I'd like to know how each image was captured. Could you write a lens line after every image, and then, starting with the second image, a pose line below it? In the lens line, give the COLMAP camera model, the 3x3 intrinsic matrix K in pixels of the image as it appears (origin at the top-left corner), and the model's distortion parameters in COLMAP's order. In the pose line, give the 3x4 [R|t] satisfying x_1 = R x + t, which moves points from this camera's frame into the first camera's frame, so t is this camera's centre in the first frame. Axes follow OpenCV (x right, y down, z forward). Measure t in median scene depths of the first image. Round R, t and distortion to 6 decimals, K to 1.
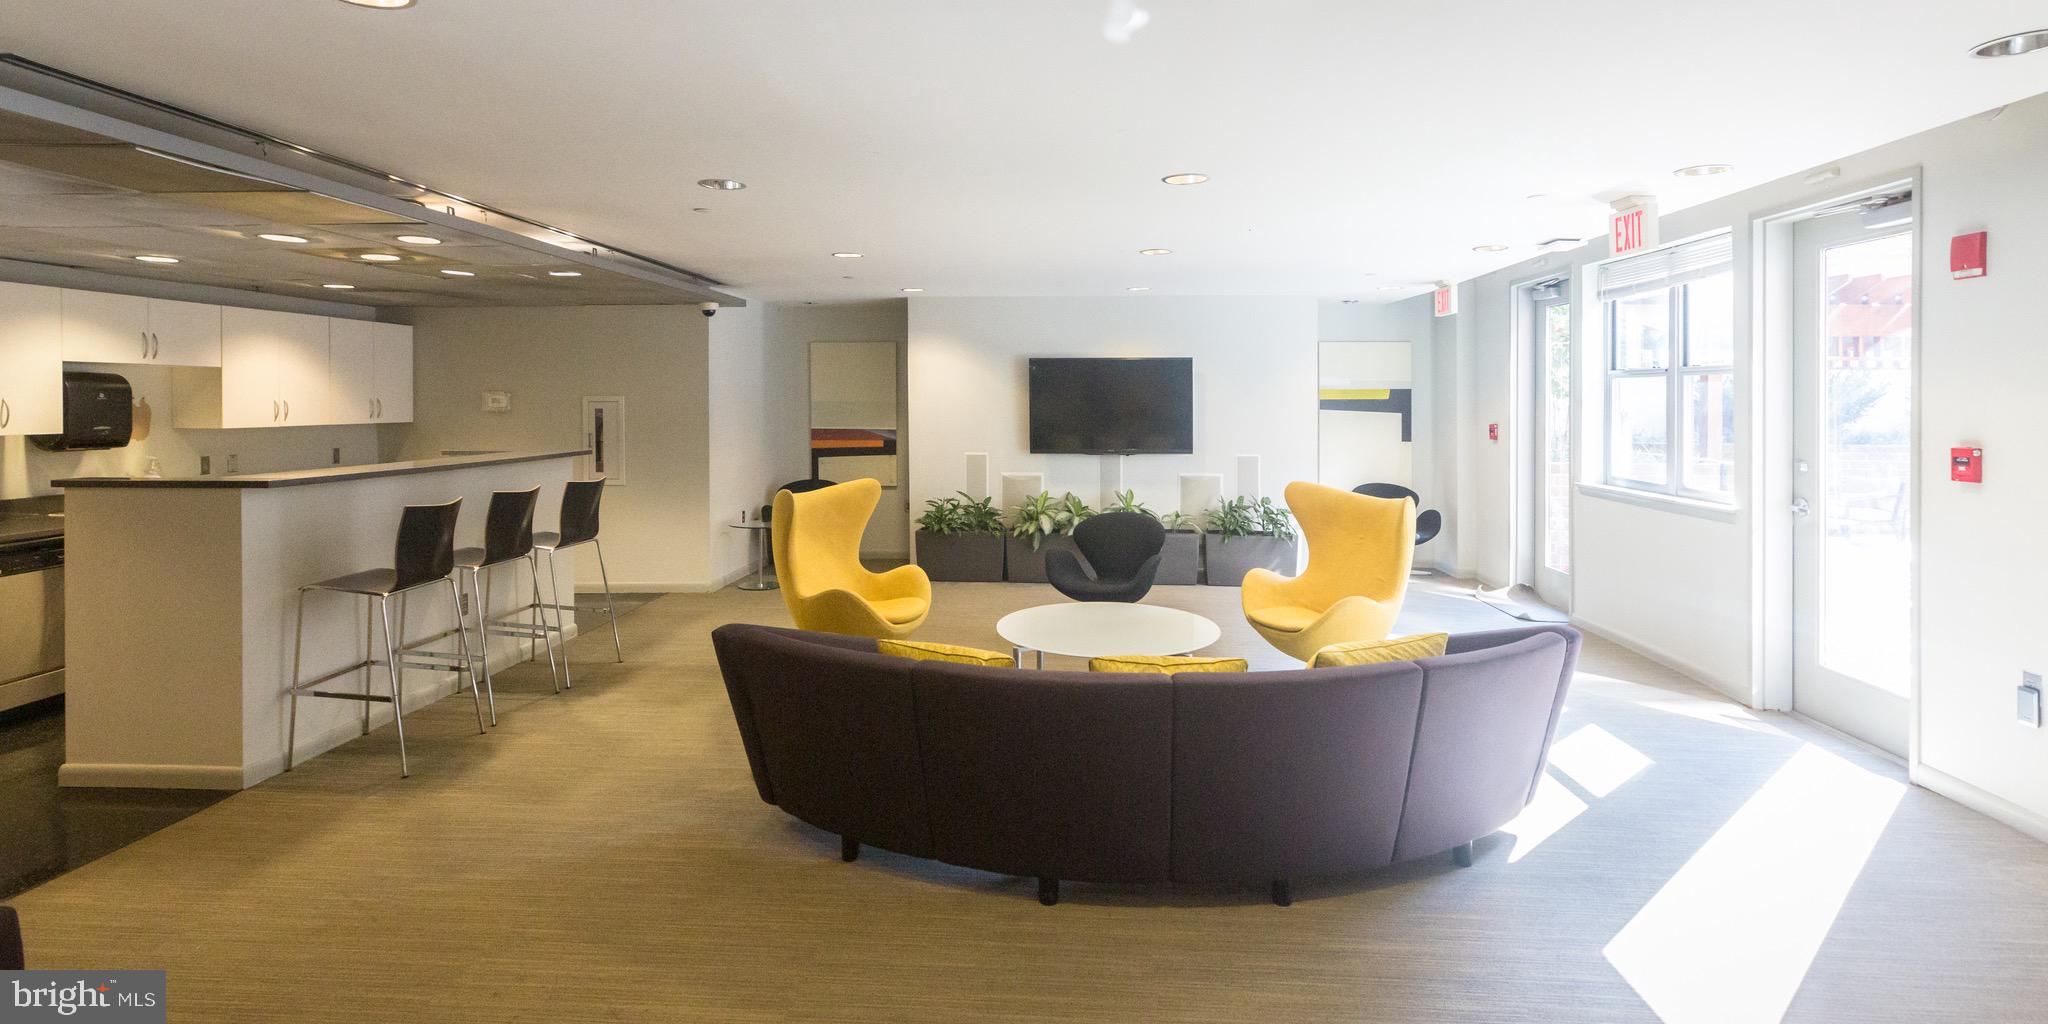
lens RADIAL K [[956.7, 0, 1025.3], [0, 956.7, 406.8], [0, 0, 1]] dist [0.000144, 0.000158]
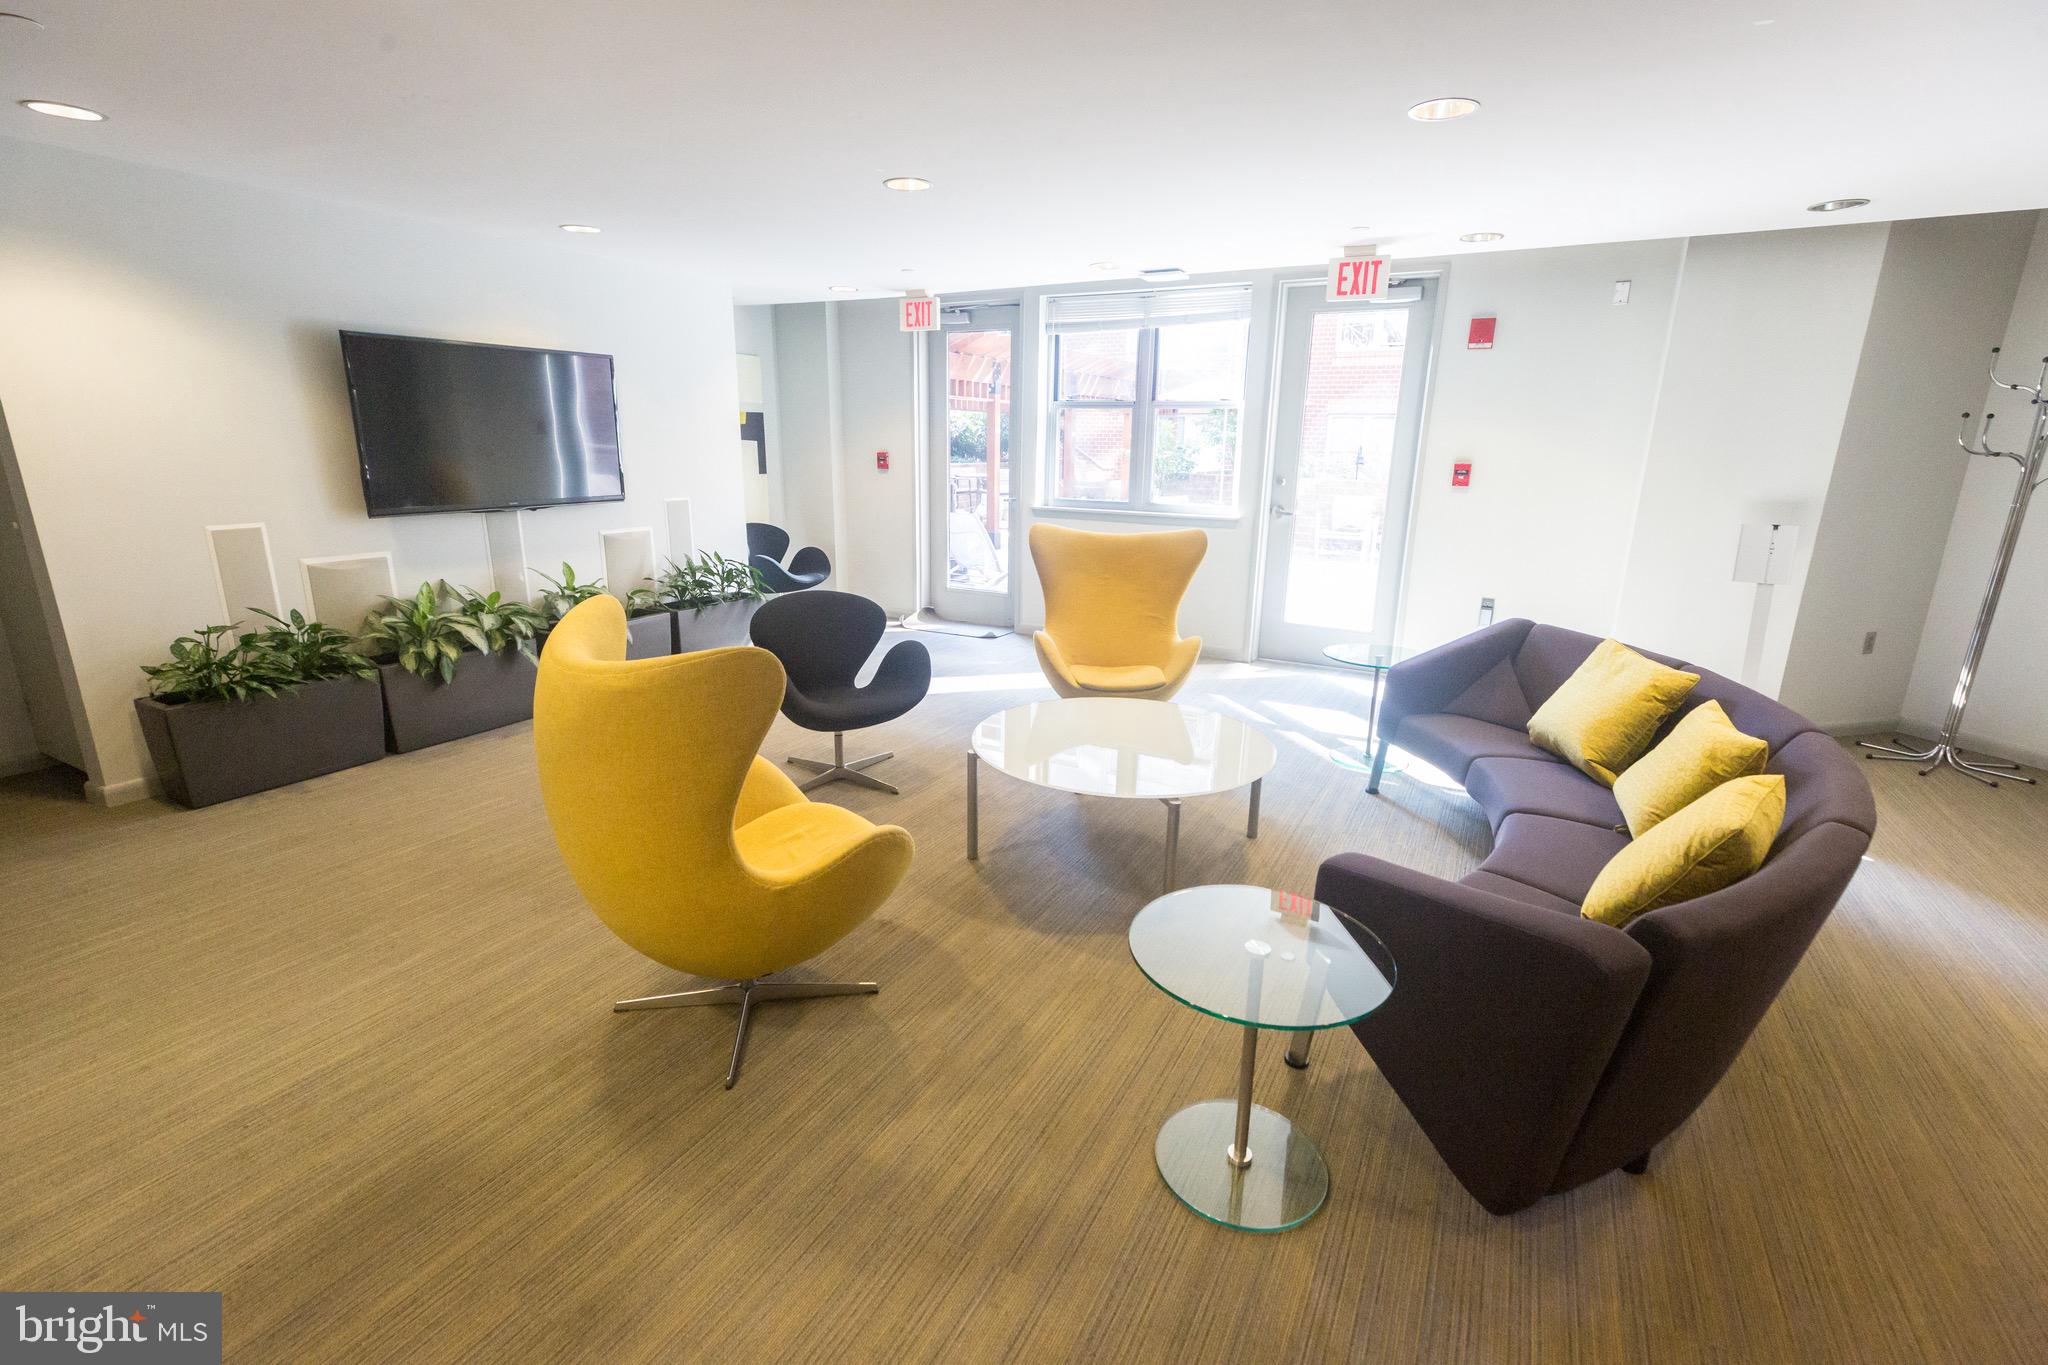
lens RADIAL K [[913.8, 0, 1024.0], [0, 913.8, 682.5], [0, 0, 1]] dist [0.002564, -0.000240]
pose [[0.427364, -0.232937, 0.873556, -0.402961], [-0.005021, 0.965612, 0.259940, 0.001886], [-0.904066, -0.115475, 0.411498, 0.559181]]
